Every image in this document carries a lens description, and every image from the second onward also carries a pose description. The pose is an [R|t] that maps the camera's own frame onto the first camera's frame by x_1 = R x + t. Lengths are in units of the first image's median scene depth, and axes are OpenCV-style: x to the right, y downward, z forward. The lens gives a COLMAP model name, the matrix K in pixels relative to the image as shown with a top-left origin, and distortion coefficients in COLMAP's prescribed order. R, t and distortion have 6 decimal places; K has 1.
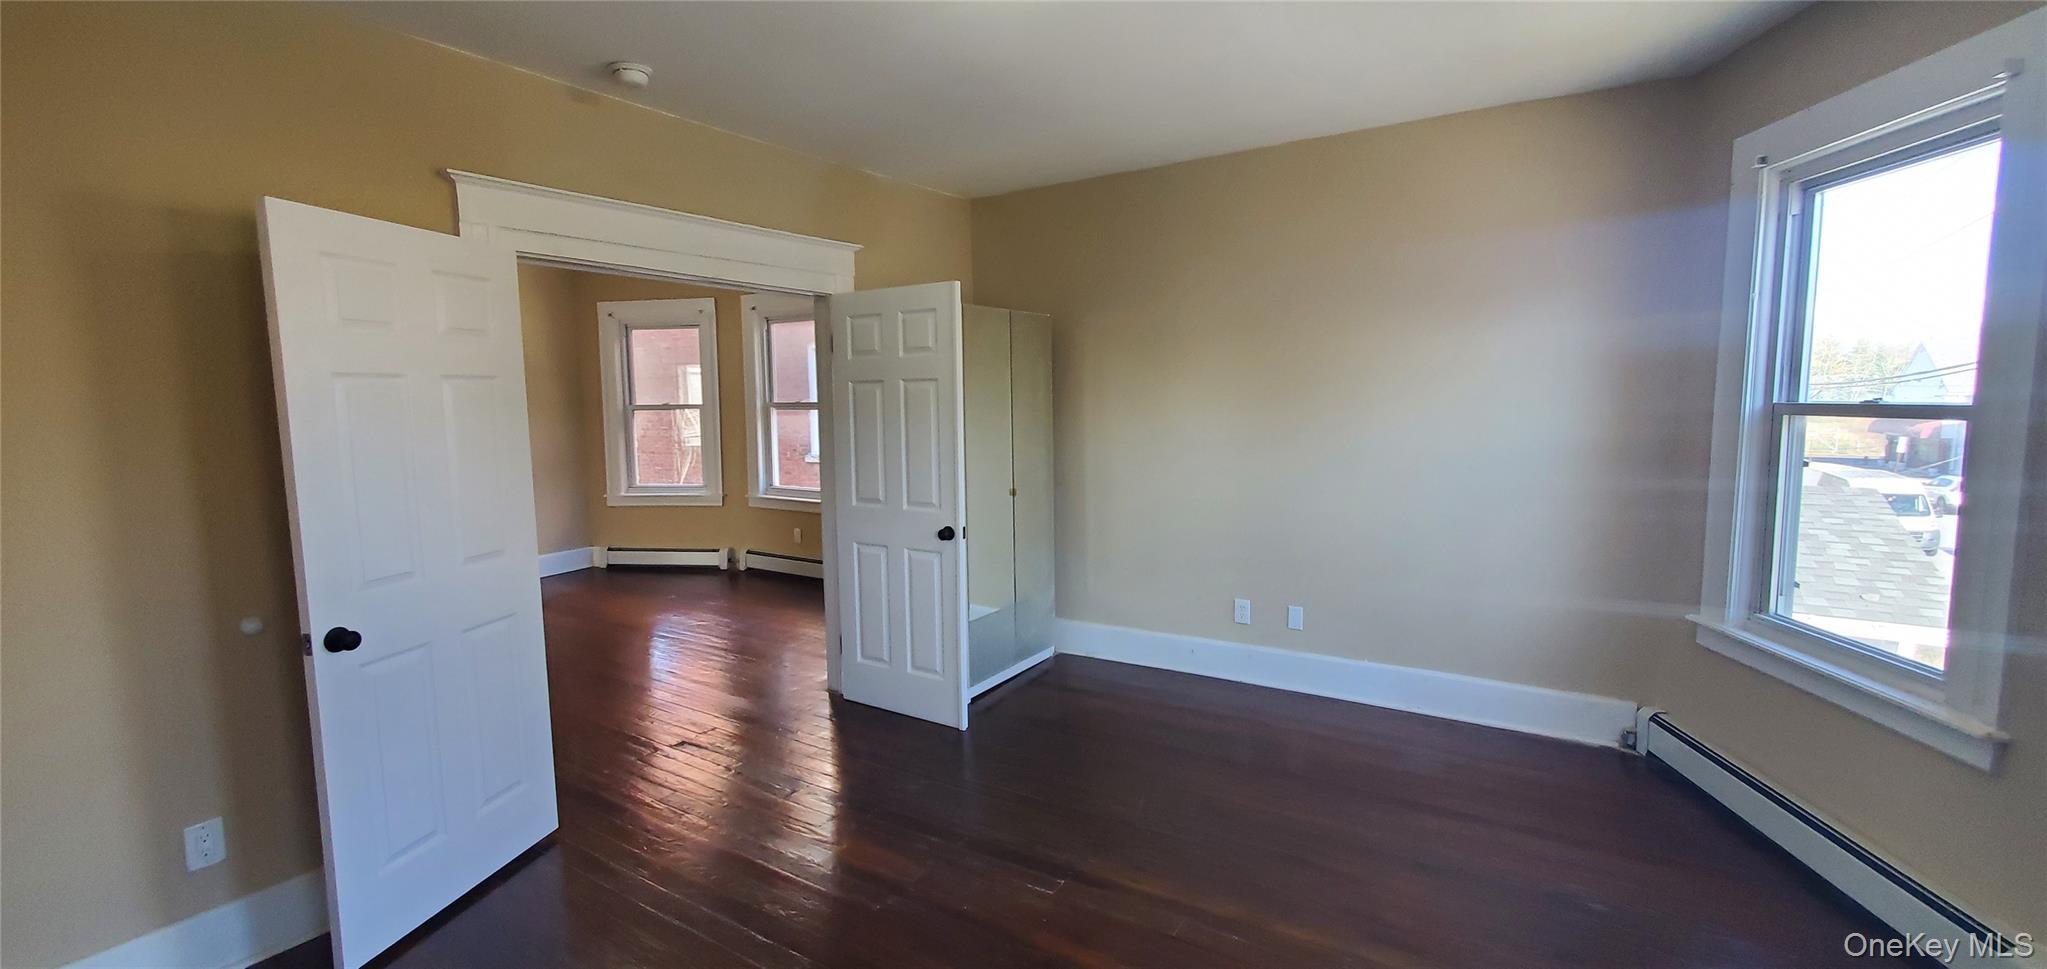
lens RADIAL K [[809.6, 0, 1015.8], [0, 809.6, 476.3], [0, 0, 1]] dist [0.001369, -0.000572]
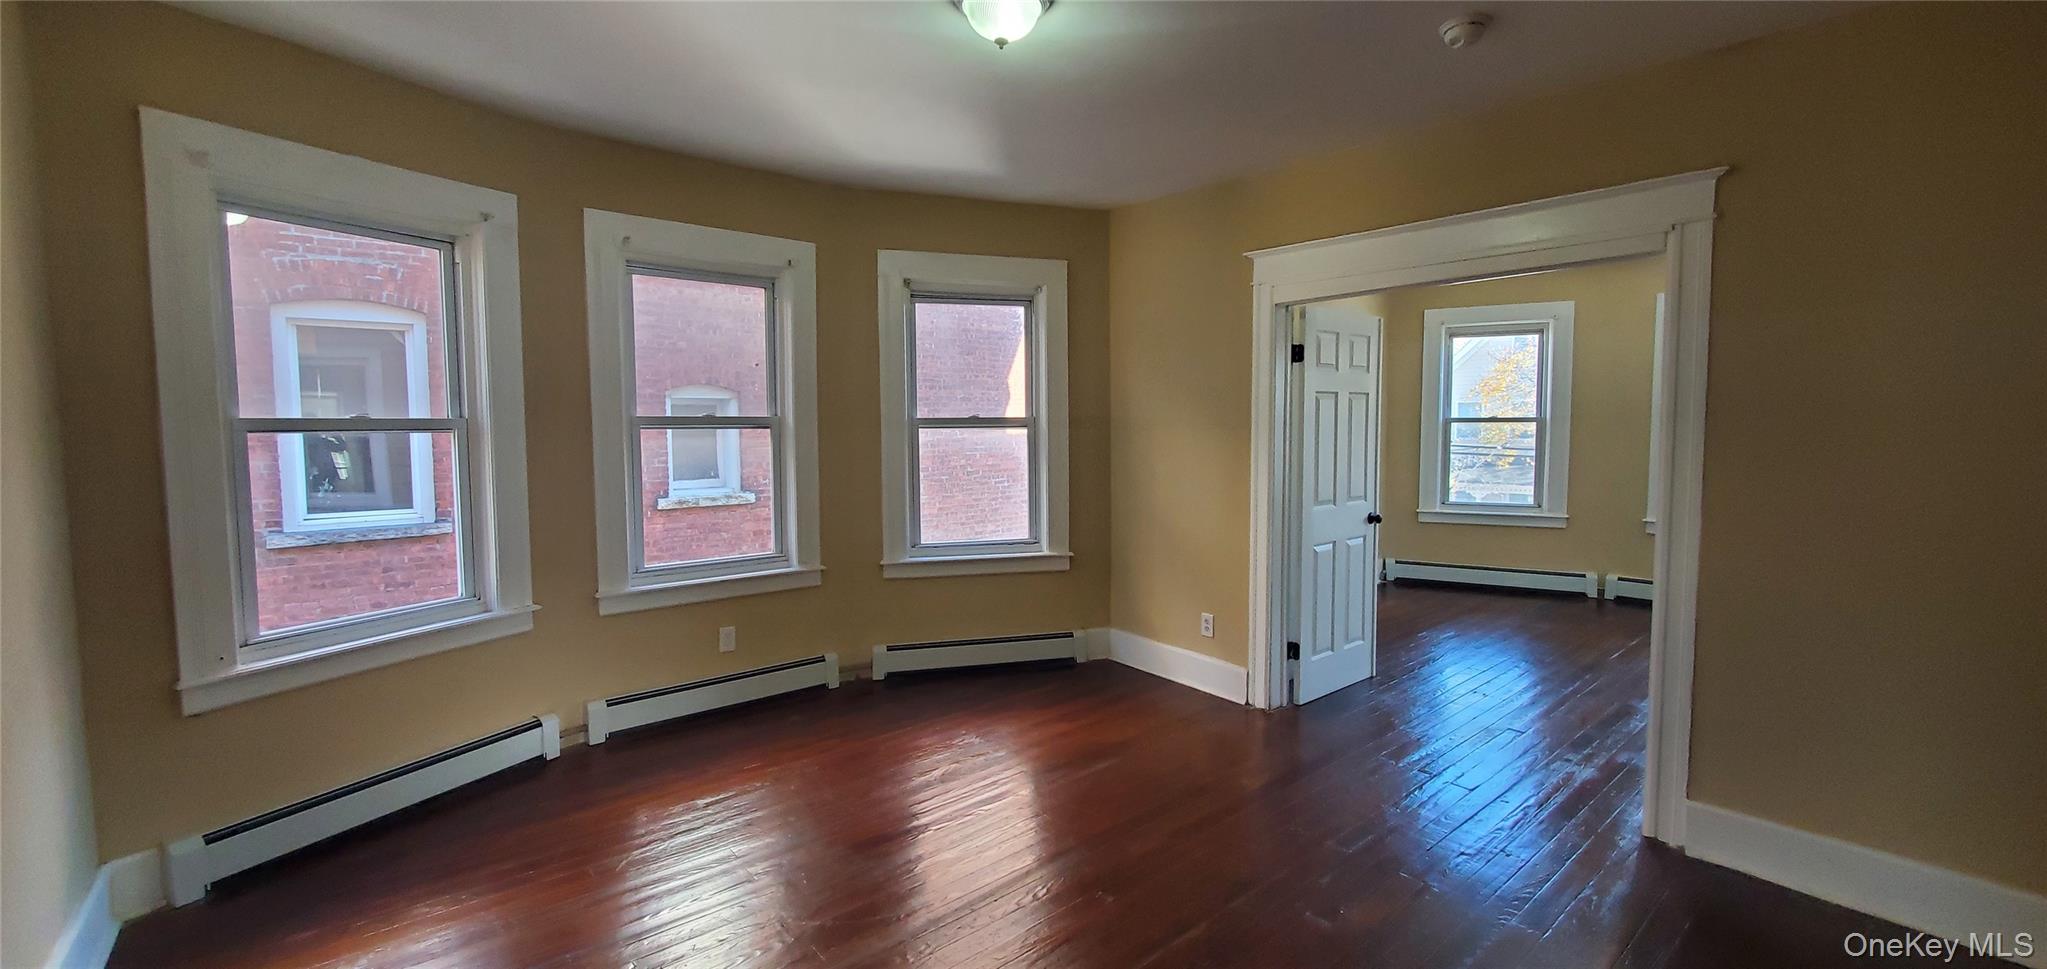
lens RADIAL K [[809.6, 0, 1017.9], [0, 809.6, 472.8], [0, 0, 1]] dist [0.001369, -0.000572]
pose [[0.309918, -0.049470, 0.949475, -0.723267], [0.095700, 0.995197, 0.020614, -0.038597], [-0.945935, 0.084476, 0.313164, 0.569542]]
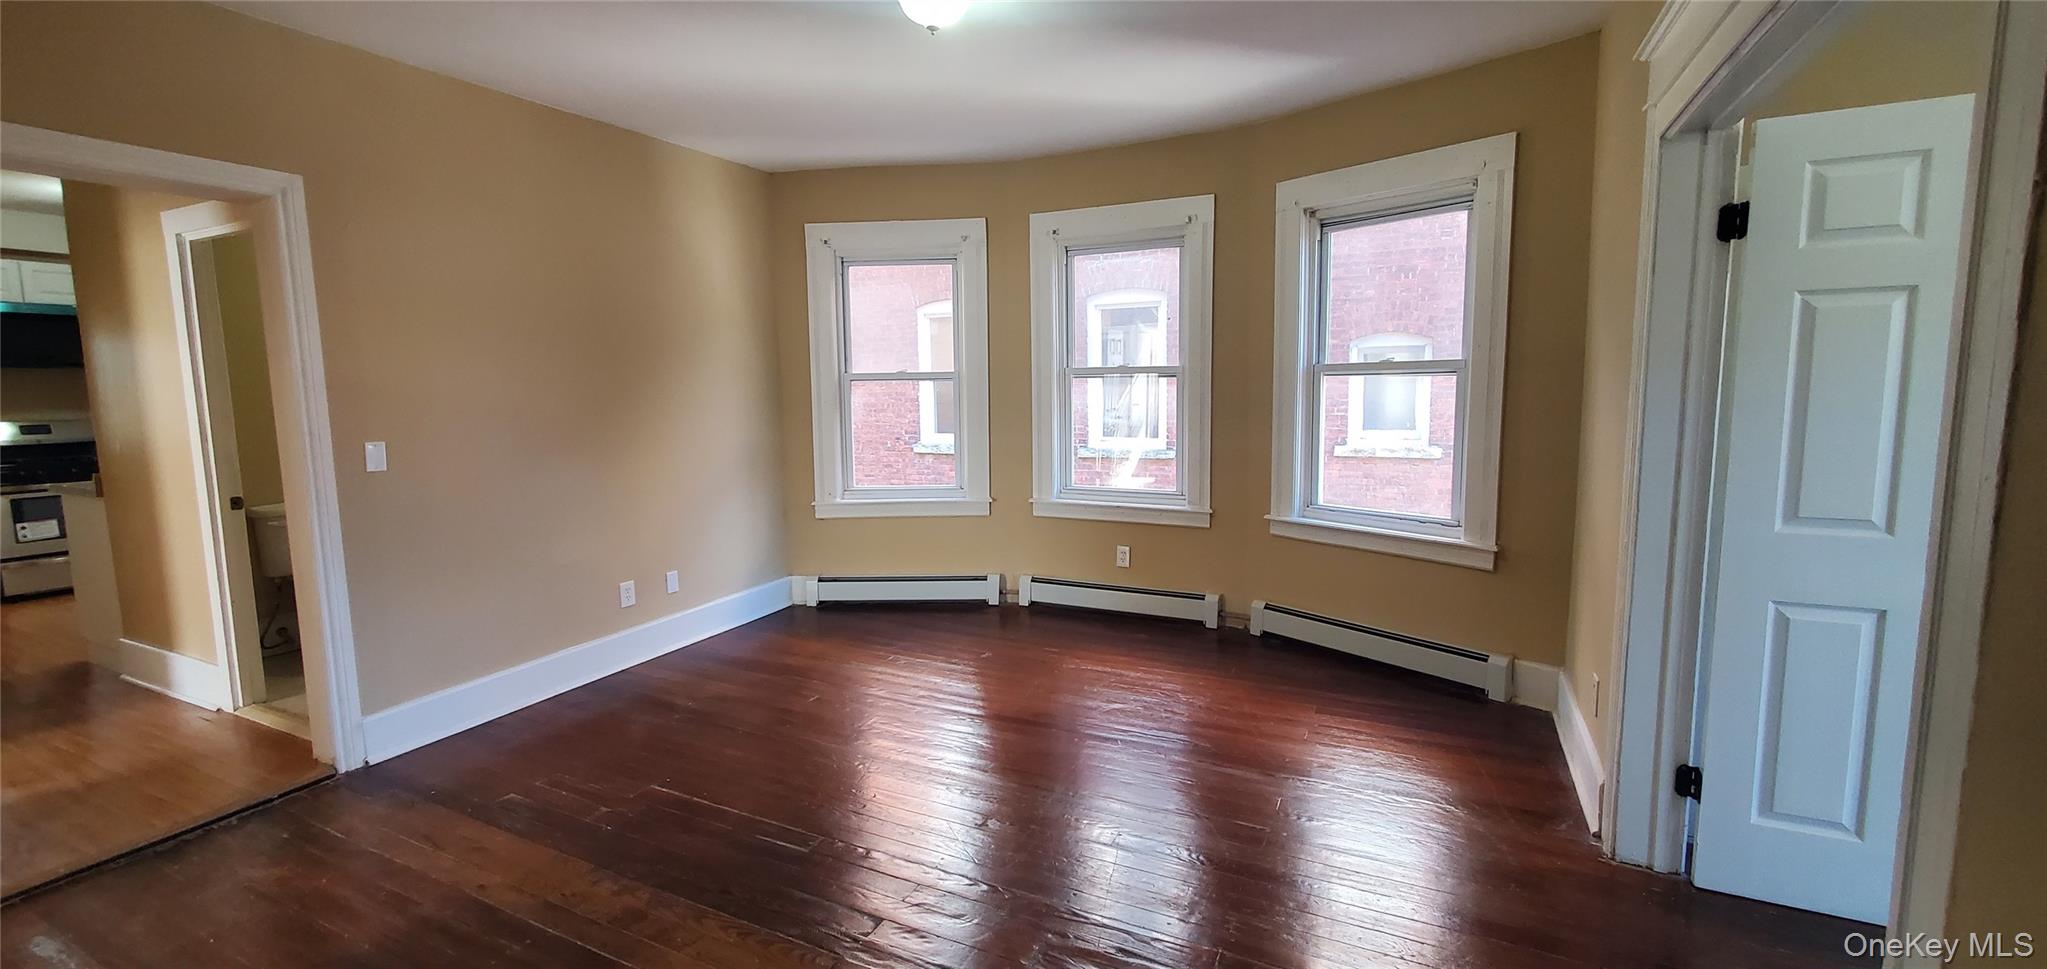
lens RADIAL K [[809.6, 0, 1012.2], [0, 809.6, 466.2], [0, 0, 1]] dist [0.001369, -0.000572]
pose [[0.994627, -0.012772, 0.102729, -0.414153], [0.012602, 0.999918, 0.002297, -0.007688], [-0.102750, -0.000990, 0.994707, 0.294726]]
